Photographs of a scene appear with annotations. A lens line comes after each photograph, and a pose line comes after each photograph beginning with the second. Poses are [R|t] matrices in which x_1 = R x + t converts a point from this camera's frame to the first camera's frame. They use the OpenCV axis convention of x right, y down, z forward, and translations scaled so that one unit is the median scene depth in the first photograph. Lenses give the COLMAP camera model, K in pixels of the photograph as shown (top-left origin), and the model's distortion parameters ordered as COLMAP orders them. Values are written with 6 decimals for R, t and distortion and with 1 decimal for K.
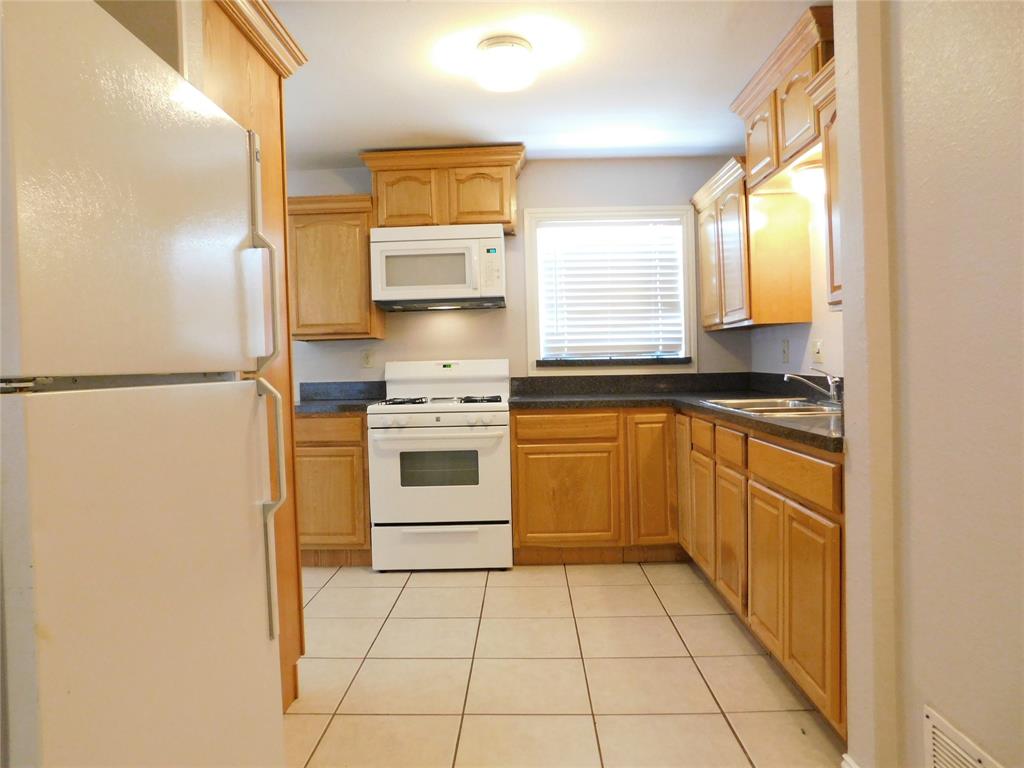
lens RADIAL K [[685.5, 0, 512.0], [0, 685.5, 384.0], [0, 0, 1]] dist [-0.047095, 0.005922]
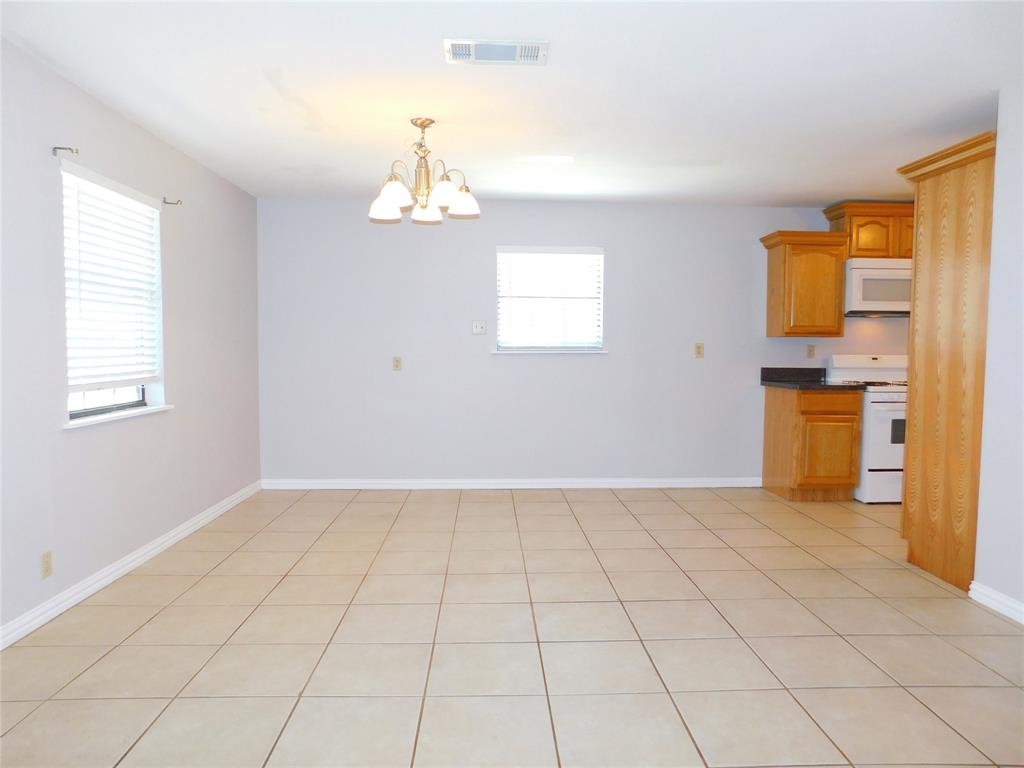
lens RADIAL K [[685.5, 0, 512.0], [0, 685.5, 384.0], [0, 0, 1]] dist [-0.047095, 0.005922]
pose [[0.997843, 0.028617, 0.059083, -0.954912], [-0.029922, 0.999325, 0.021314, 0.017803], [-0.058434, -0.023035, 0.998025, -0.327730]]
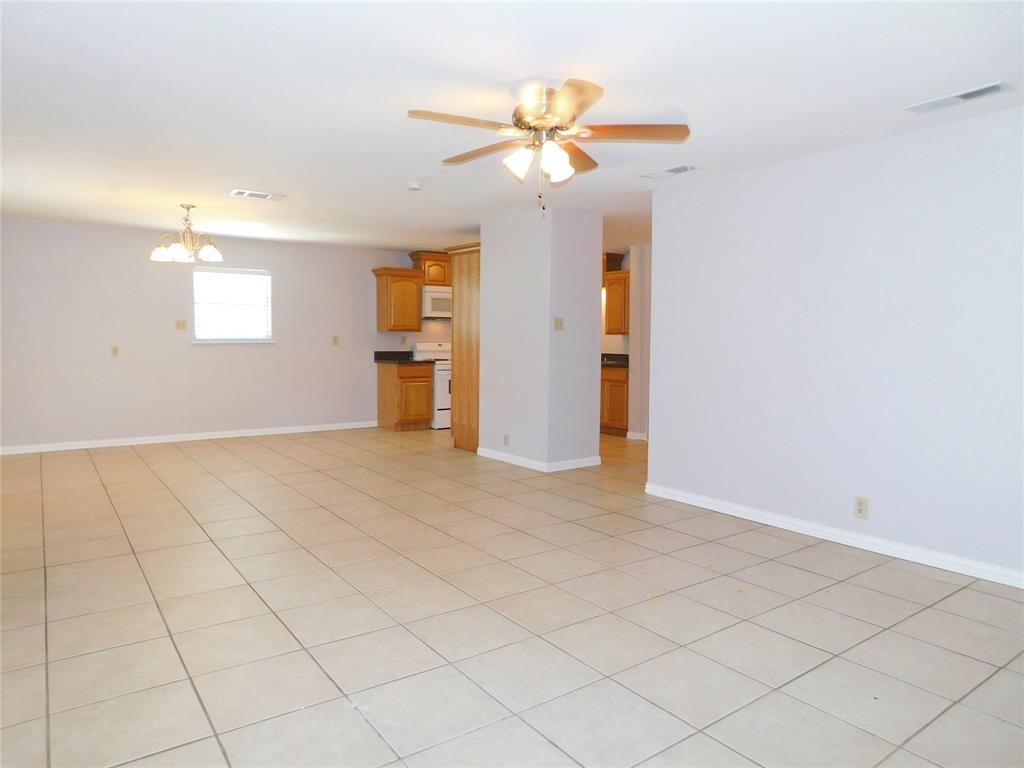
lens RADIAL K [[685.5, 0, 512.0], [0, 685.5, 384.0], [0, 0, 1]] dist [-0.047095, 0.005922]
pose [[0.807939, -0.008060, 0.589211, -1.329620], [-0.009176, 0.999613, 0.026256, 0.043329], [-0.589194, -0.026620, 0.807553, -1.055202]]
